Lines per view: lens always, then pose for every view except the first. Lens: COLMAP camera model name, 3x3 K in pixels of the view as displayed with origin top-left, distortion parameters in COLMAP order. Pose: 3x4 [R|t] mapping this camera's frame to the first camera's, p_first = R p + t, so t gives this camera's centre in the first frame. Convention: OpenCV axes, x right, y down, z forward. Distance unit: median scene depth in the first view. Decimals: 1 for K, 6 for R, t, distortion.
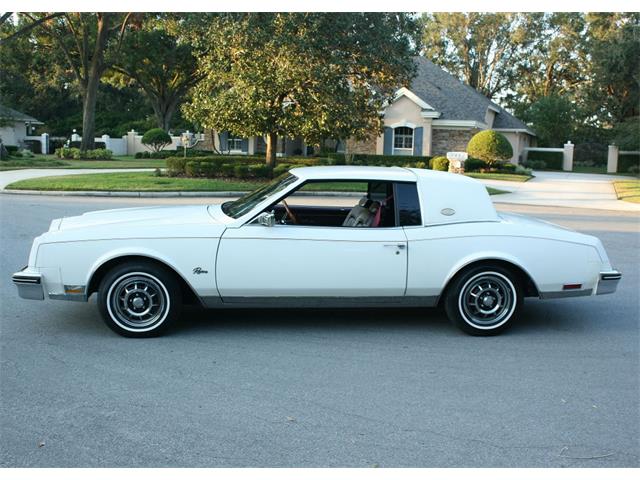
lens RADIAL K [[691.2, 0, 320.0], [0, 691.2, 240.0], [0, 0, 1]] dist [-0.095281, 0.020901]
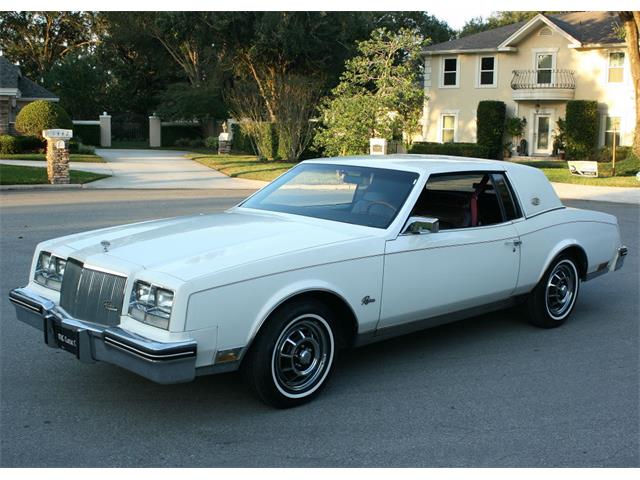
lens RADIAL K [[820.6, 0, 317.9], [0, 820.6, 257.7], [0, 0, 1]] dist [-0.066602, 0.012188]
pose [[0.781113, -0.109466, 0.614719, -0.171260], [0.088035, 0.993985, 0.065139, -0.014670], [-0.618152, 0.003236, 0.786052, 0.070853]]
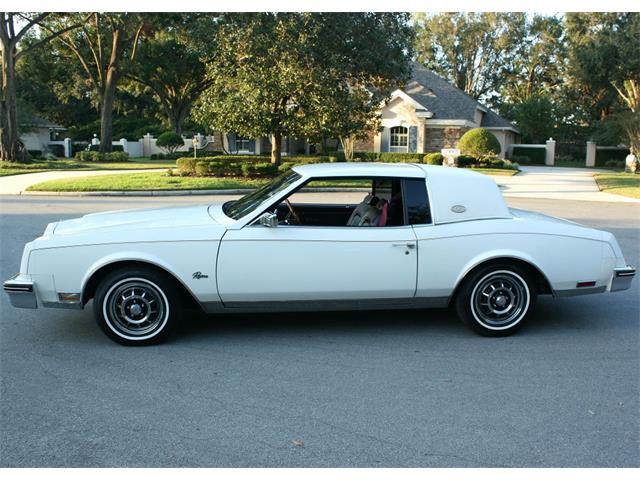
lens RADIAL K [[631.1, 0, 329.1], [0, 631.1, 240.4], [0, 0, 1]] dist [-0.112824, 0.021035]
pose [[0.999814, -0.016459, 0.010061, -0.000834], [0.016318, 0.999769, 0.013959, -0.002799], [-0.010289, -0.013792, 0.999852, 0.029632]]
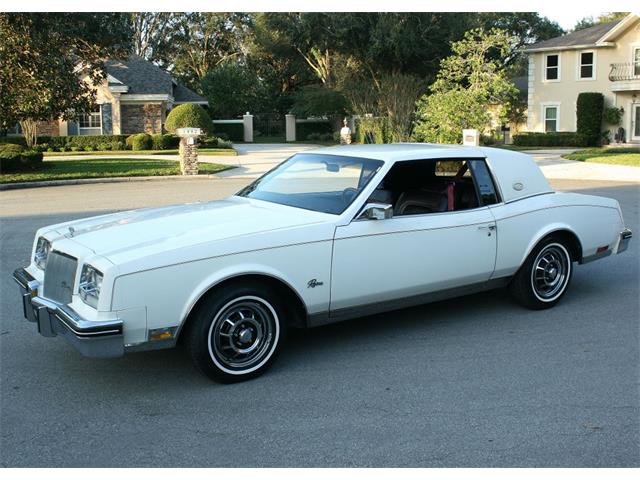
lens RADIAL K [[723.8, 0, 320.0], [0, 723.8, 240.0], [0, 0, 1]] dist [-0.129669, 0.154062]
pose [[0.876738, -0.111436, 0.467880, -0.123561], [0.098186, 0.993772, 0.052703, -0.010803], [-0.470839, -0.000267, 0.882219, 0.056729]]
